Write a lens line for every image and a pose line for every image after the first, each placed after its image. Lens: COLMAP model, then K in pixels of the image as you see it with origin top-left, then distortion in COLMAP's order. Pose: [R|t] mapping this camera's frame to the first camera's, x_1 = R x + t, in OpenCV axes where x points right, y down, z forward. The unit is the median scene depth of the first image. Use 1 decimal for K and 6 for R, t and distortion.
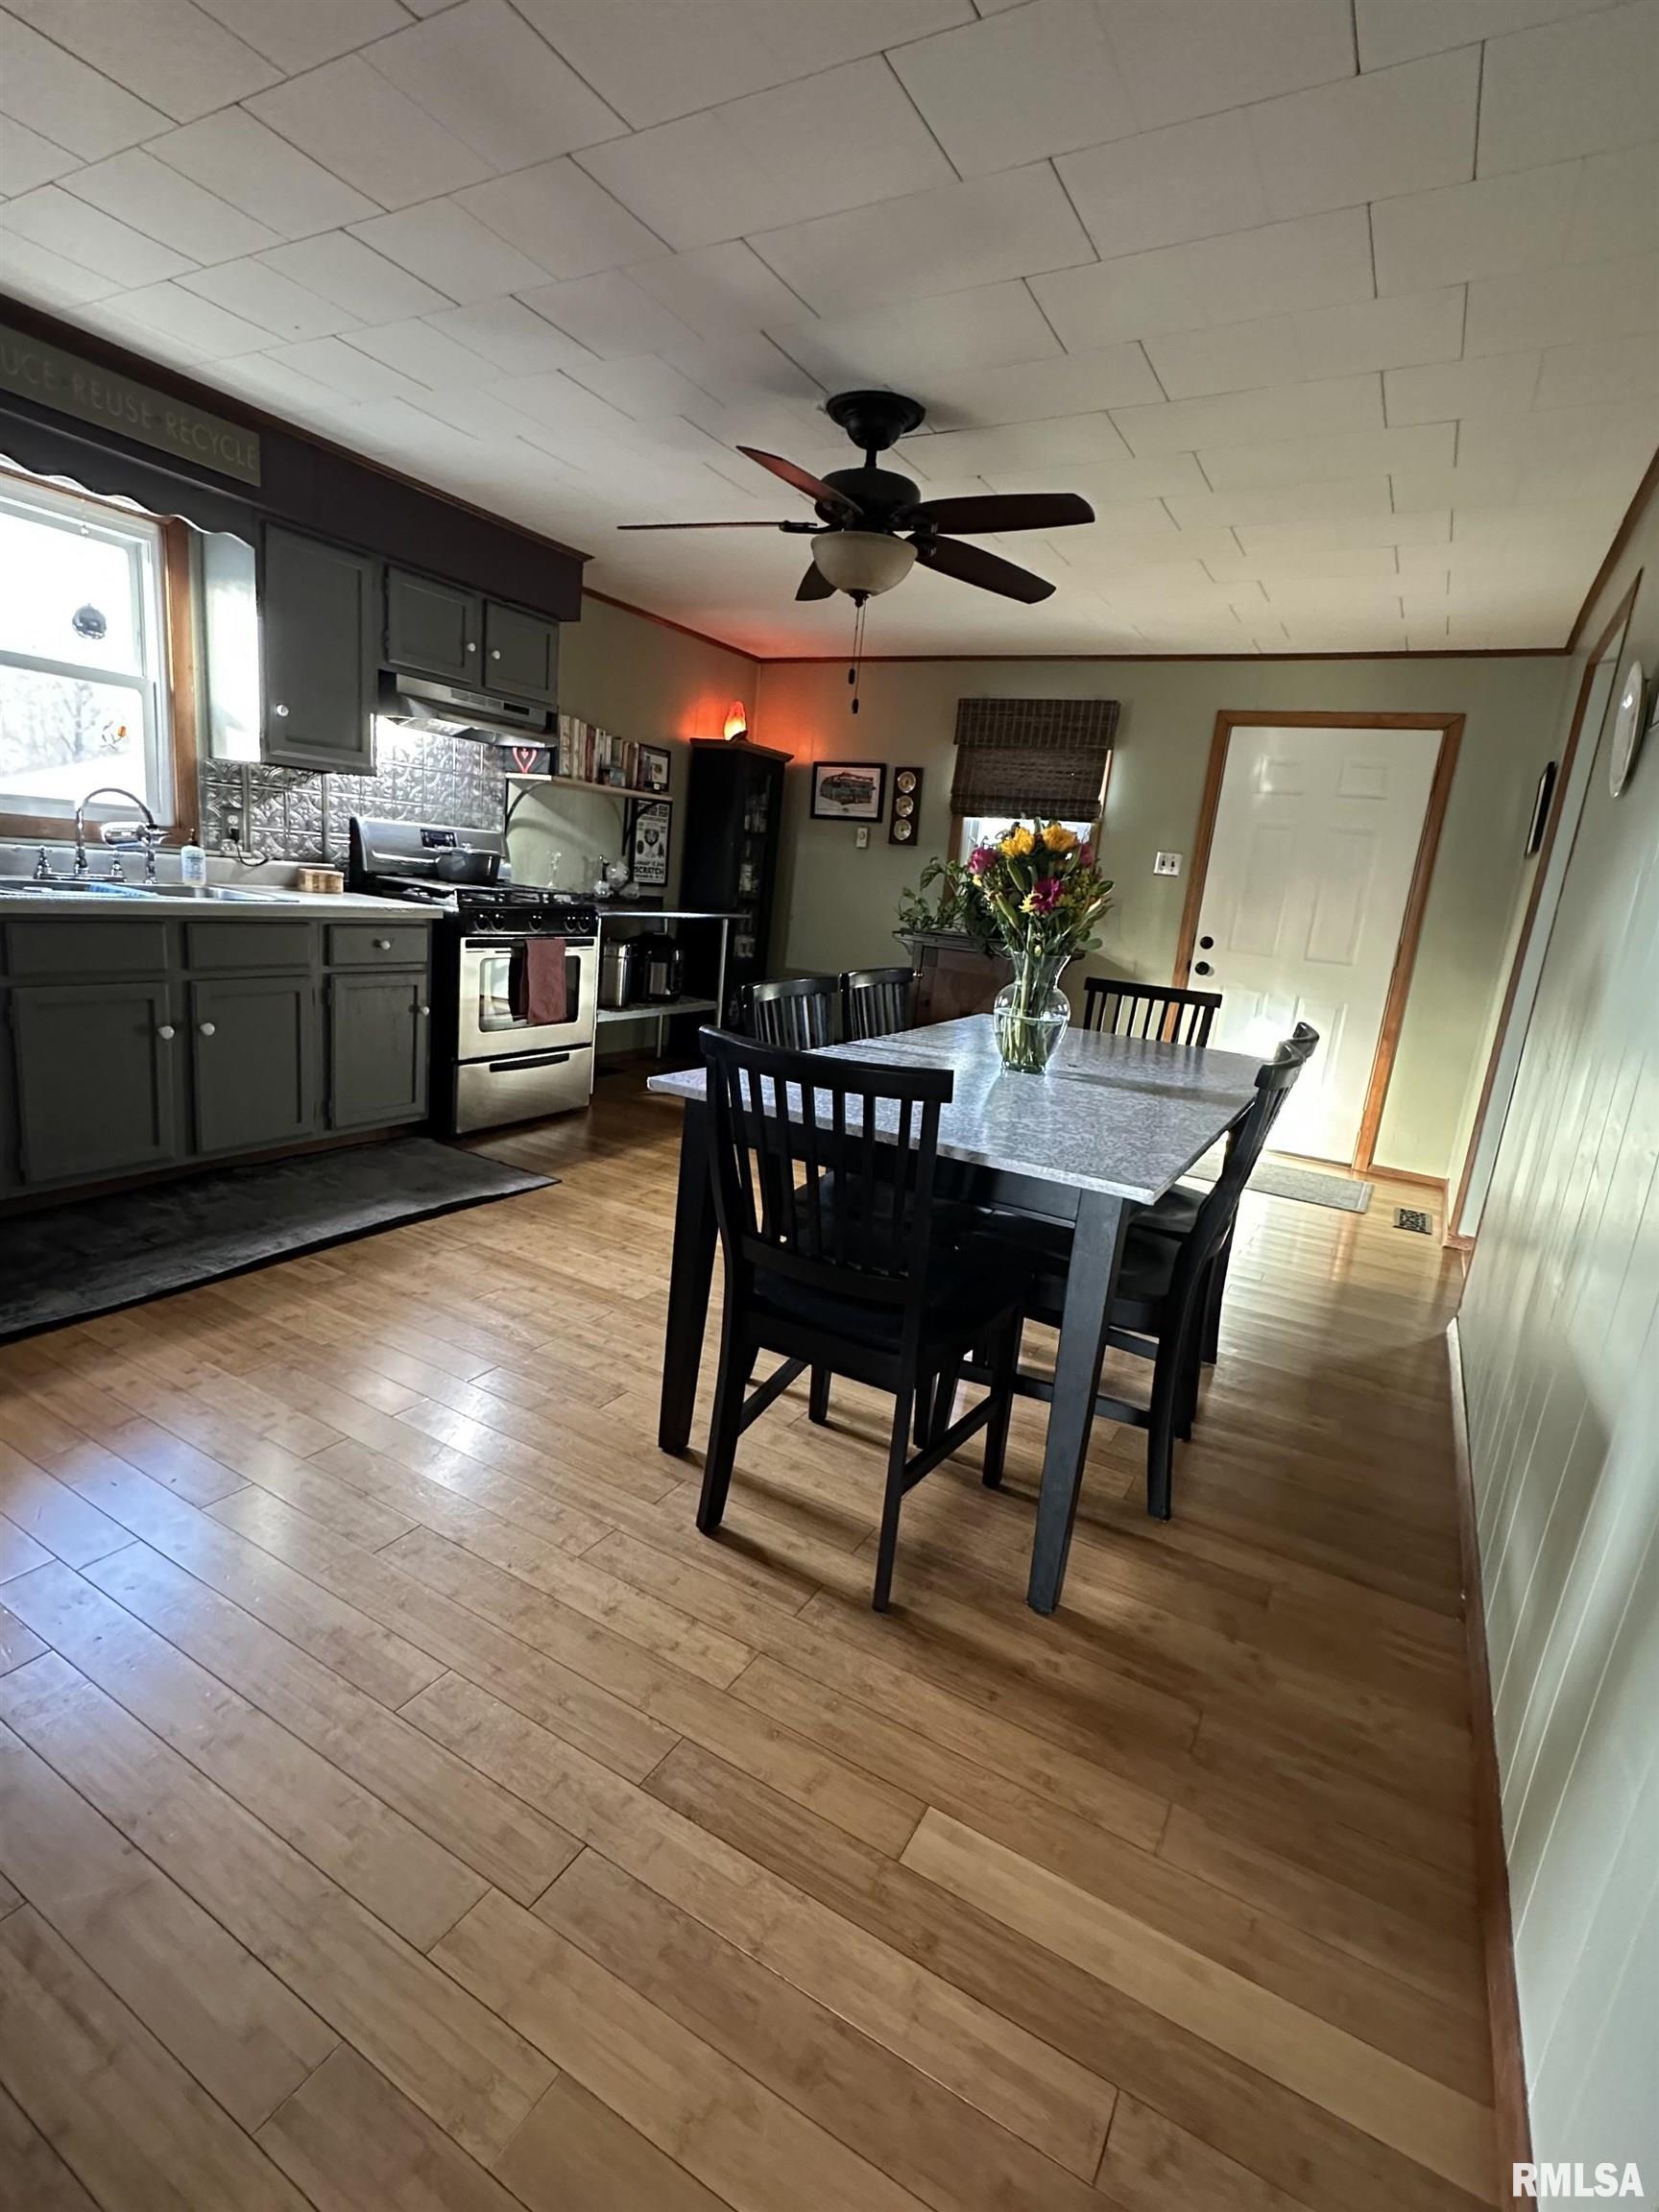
lens RADIAL K [[1038.4, 0, 830.6], [0, 1038.4, 1105.5], [0, 0, 1]] dist [-0.000768, -0.000099]
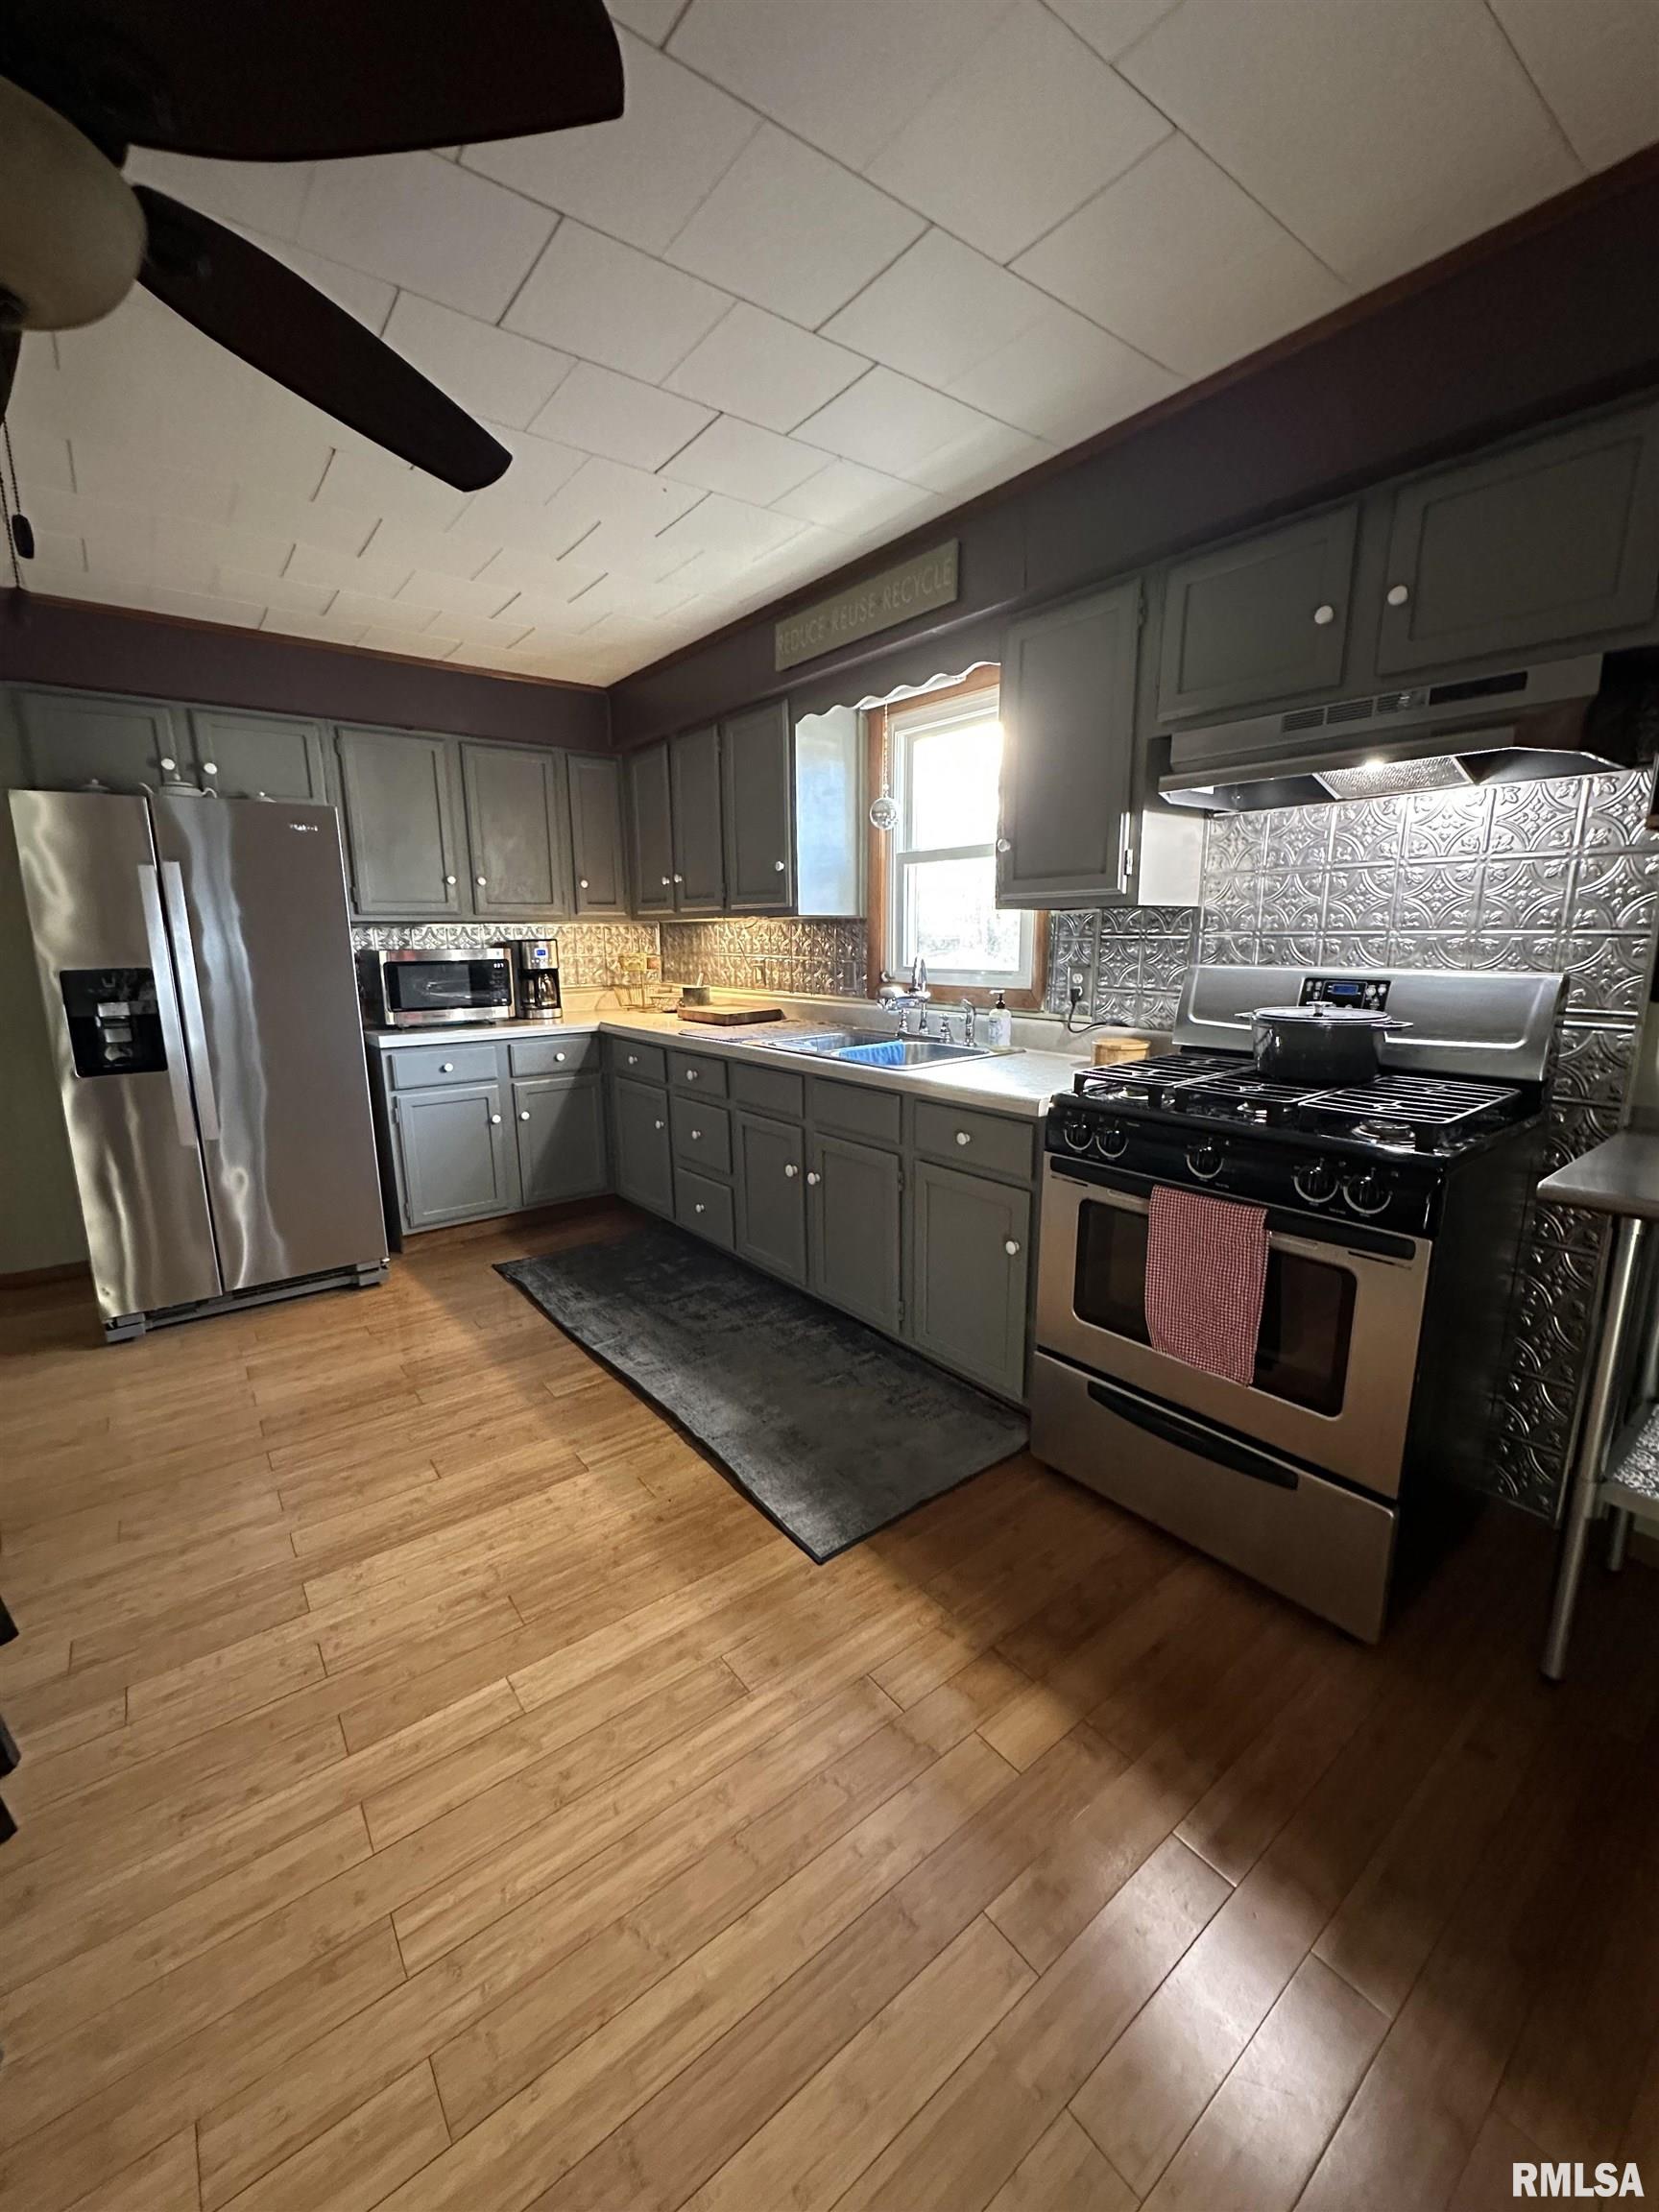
lens RADIAL K [[882.1, 0, 832.4], [0, 882.1, 1106.4], [0, 0, 1]] dist [-0.003891, 0.000613]
pose [[-0.386073, 0.084936, -0.918550, 0.197936], [-0.231491, 0.954968, 0.185601, -0.308624], [0.892950, 0.284292, -0.349026, 1.289420]]
